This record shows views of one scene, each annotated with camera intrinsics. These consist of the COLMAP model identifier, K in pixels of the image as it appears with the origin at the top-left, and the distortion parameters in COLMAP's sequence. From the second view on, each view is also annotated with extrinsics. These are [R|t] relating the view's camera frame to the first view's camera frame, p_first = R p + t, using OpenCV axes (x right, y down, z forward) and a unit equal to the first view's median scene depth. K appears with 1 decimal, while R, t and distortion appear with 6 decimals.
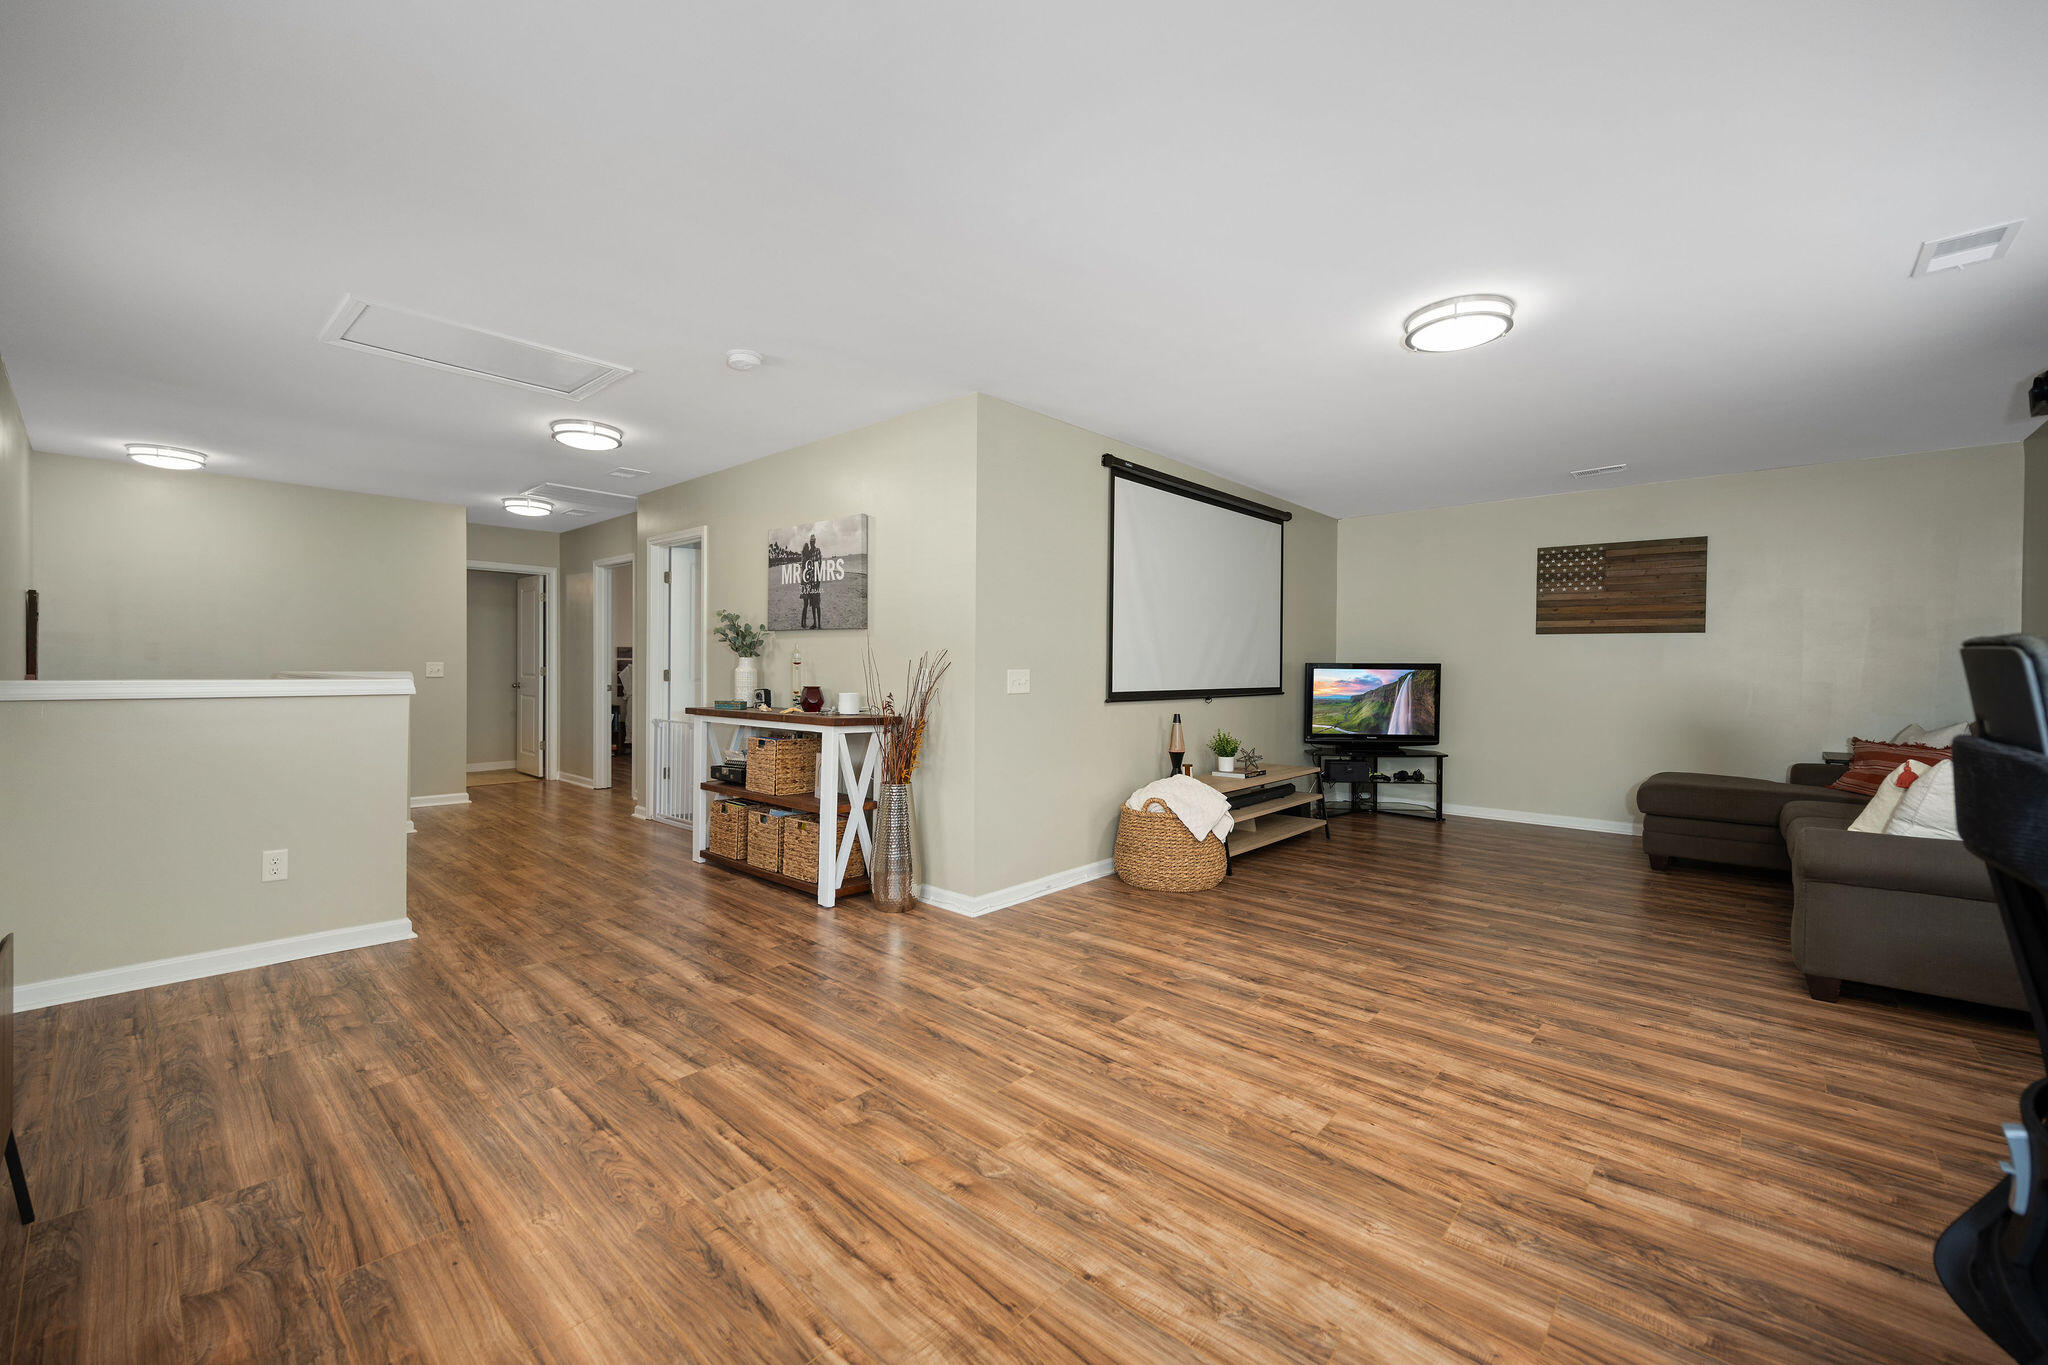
lens RADIAL K [[812.9, 0, 1016.2], [0, 812.9, 679.6], [0, 0, 1]] dist [-0.000579, -0.000137]
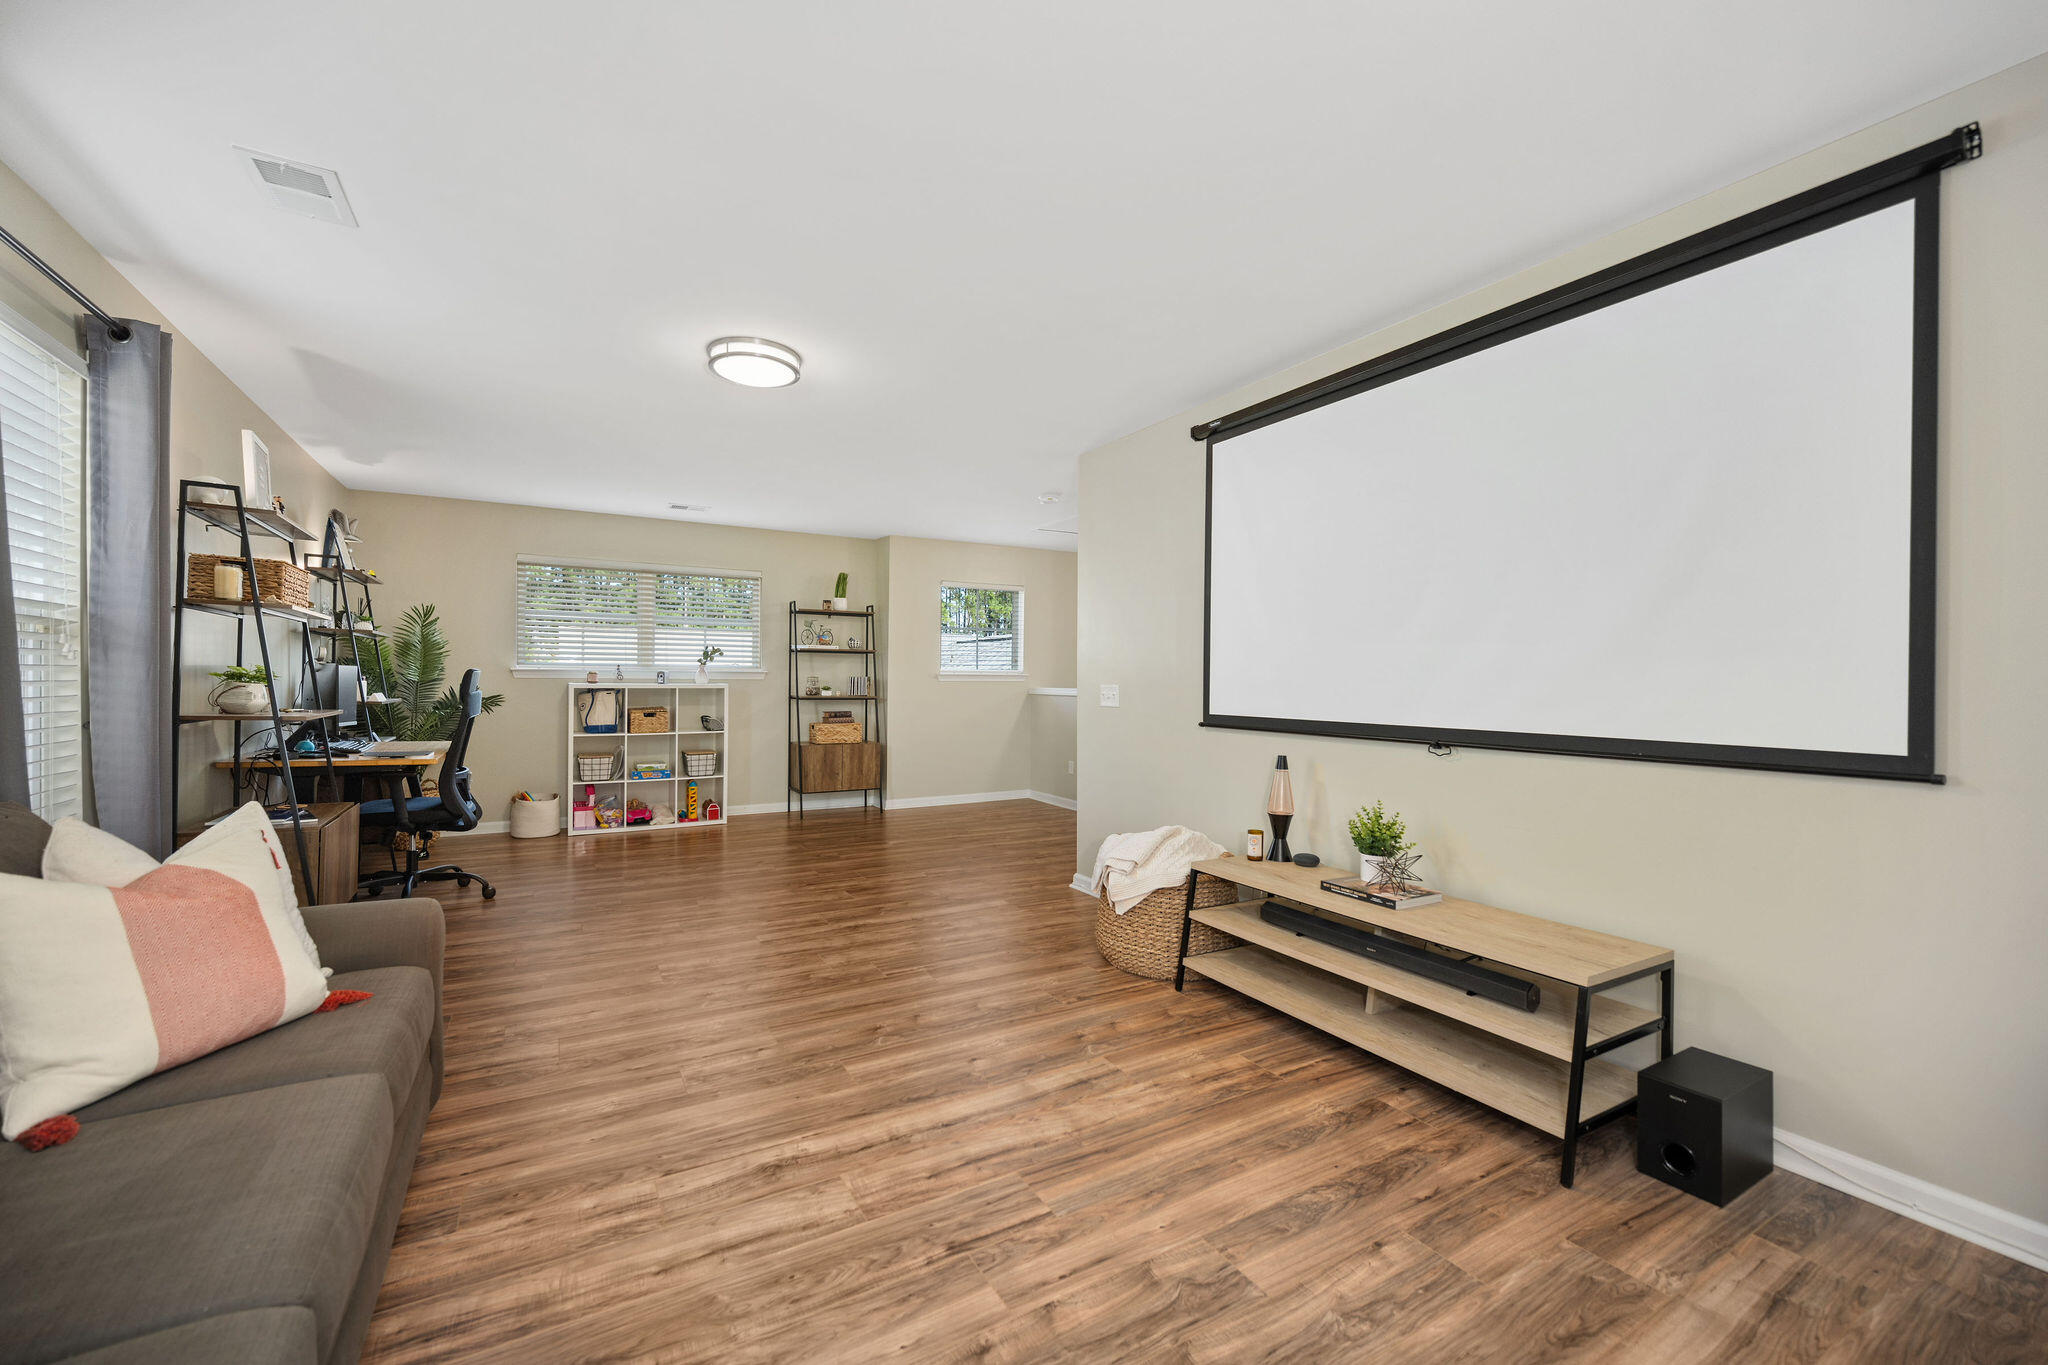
lens RADIAL K [[812.9, 0, 1016.2], [0, 812.9, 679.6], [0, 0, 1]] dist [-0.000579, -0.000137]
pose [[-0.295732, -0.008920, -0.955229, 1.358757], [-0.031141, 0.999515, 0.000308, -0.017896], [0.954763, 0.029838, -0.295866, 1.528562]]
